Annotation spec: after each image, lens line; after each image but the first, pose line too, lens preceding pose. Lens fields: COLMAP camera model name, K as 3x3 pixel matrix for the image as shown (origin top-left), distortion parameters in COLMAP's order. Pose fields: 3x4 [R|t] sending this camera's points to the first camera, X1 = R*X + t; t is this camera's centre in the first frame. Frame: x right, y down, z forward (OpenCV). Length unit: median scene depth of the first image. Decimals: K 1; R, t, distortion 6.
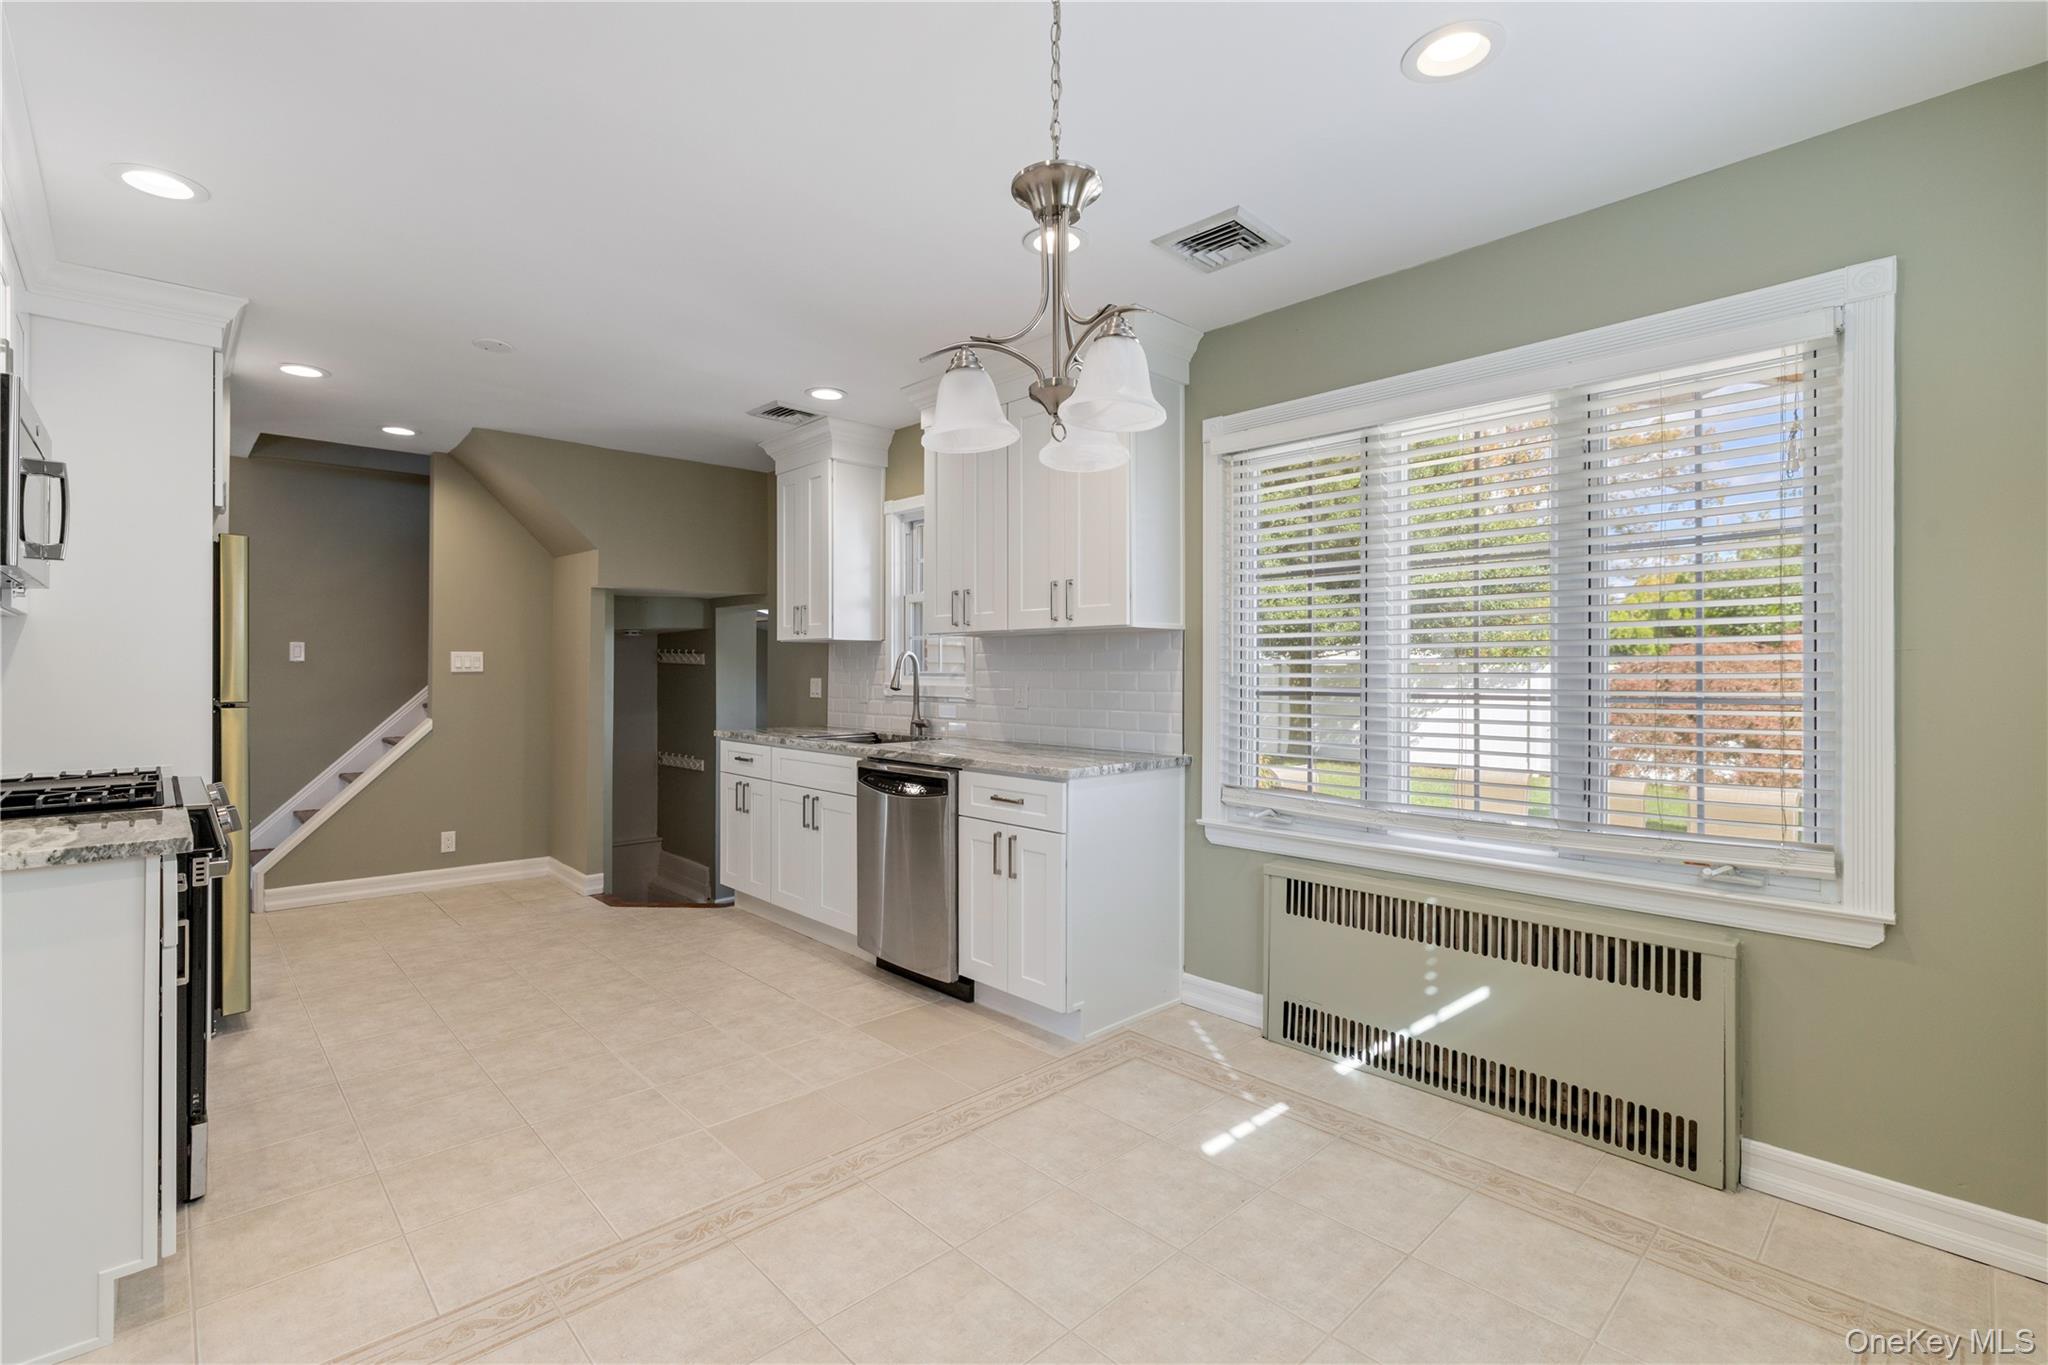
lens RADIAL K [[944.1, 0, 1019.9], [0, 944.1, 671.7], [0, 0, 1]] dist [0.000585, -0.000028]
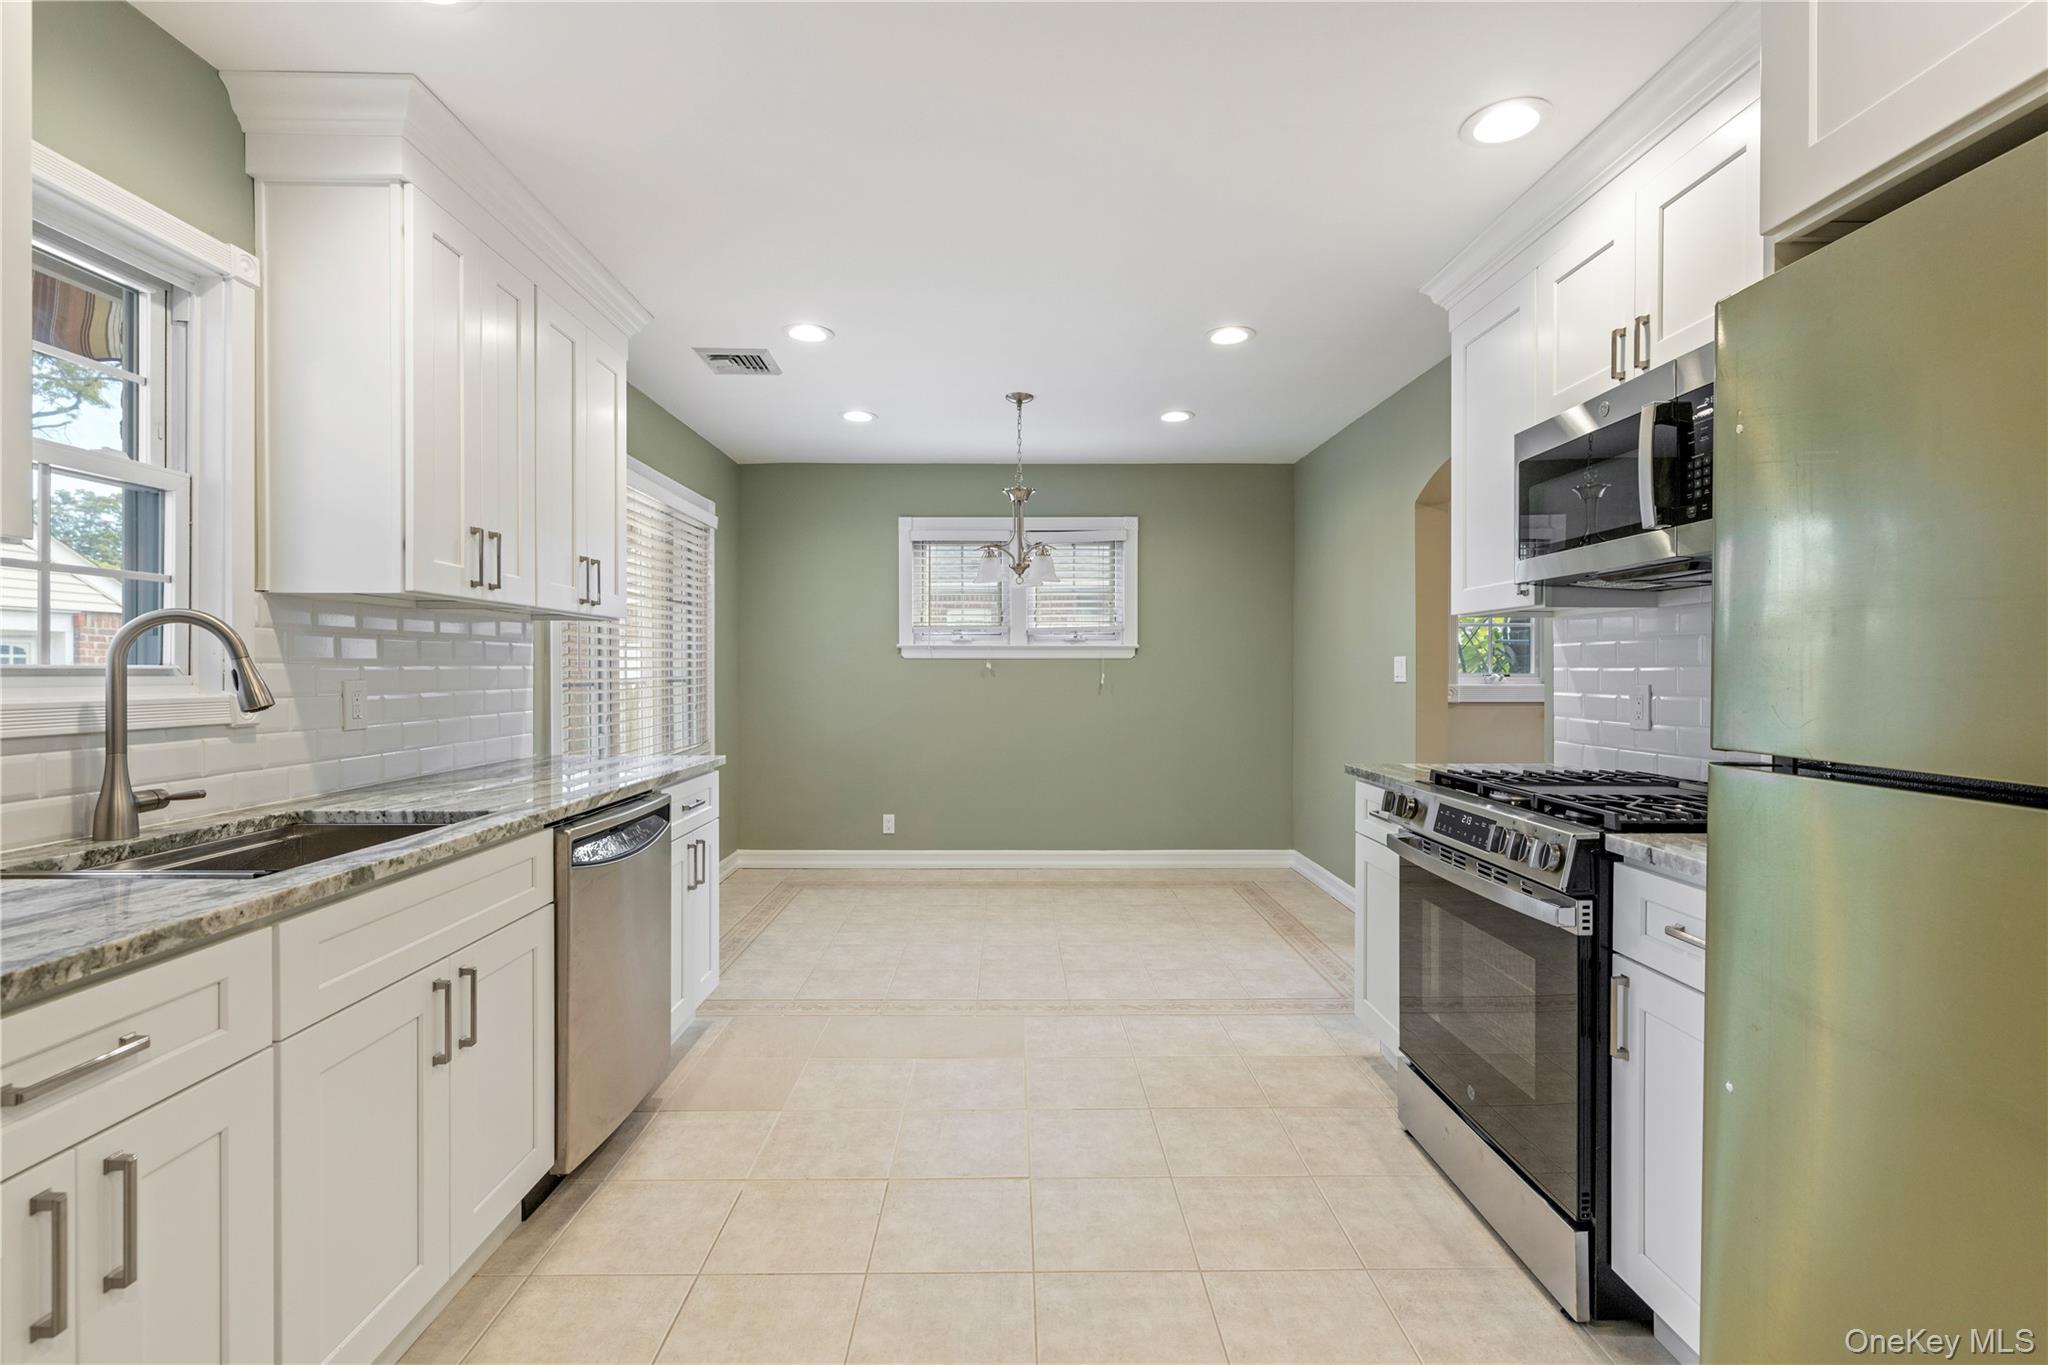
lens RADIAL K [[944.1, 0, 1019.9], [0, 944.1, 671.7], [0, 0, 1]] dist [0.000585, -0.000028]
pose [[-0.747021, -0.004579, 0.664785, -1.041578], [-0.001899, 0.999987, 0.004753, -0.002450], [-0.664798, 0.002288, -0.747020, 1.767310]]
